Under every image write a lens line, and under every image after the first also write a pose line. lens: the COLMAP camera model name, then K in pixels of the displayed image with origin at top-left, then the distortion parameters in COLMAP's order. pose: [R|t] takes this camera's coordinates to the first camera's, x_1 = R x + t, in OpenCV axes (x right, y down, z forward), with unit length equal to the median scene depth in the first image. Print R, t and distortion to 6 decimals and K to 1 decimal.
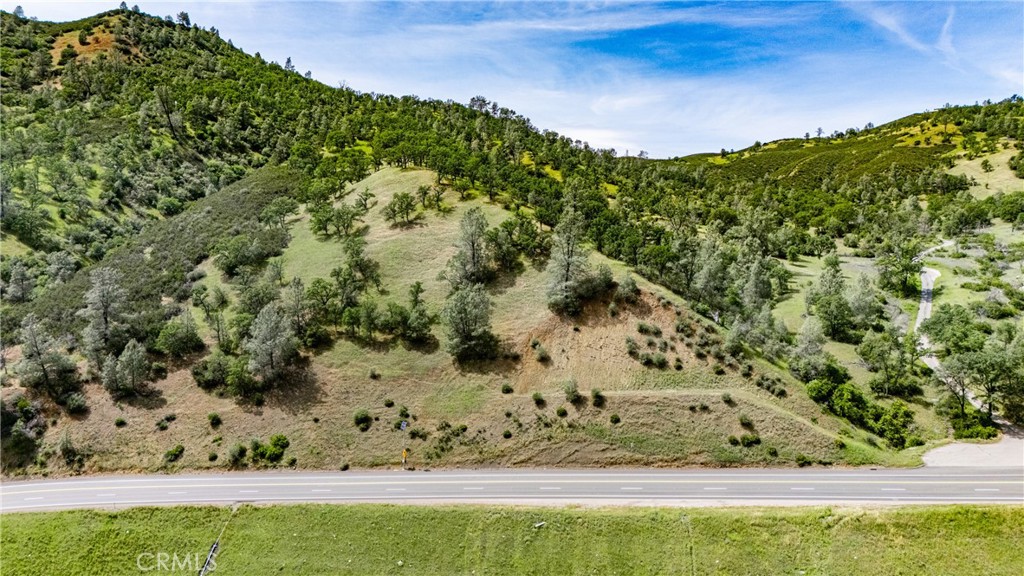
lens RADIAL K [[755.5, 0, 512.0], [0, 755.5, 288.0], [0, 0, 1]] dist [0.090919, -0.083721]
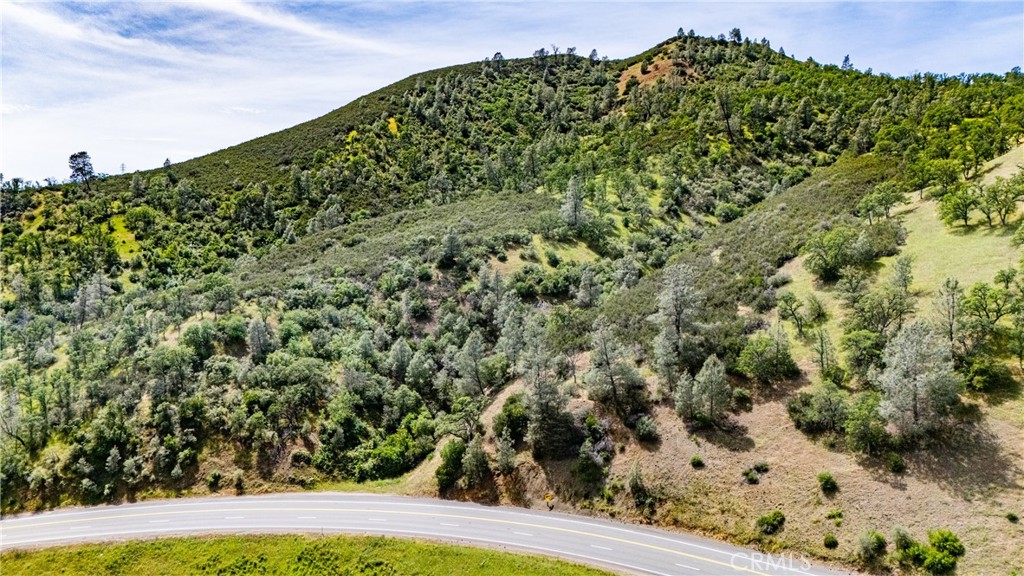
lens RADIAL K [[755.5, 0, 512.0], [0, 755.5, 288.0], [0, 0, 1]] dist [0.090919, -0.083721]
pose [[0.791709, 0.020781, -0.610544, -0.139638], [-0.044893, 0.998698, -0.024222, 0.020187], [0.609246, 0.046586, 0.791612, 0.200342]]
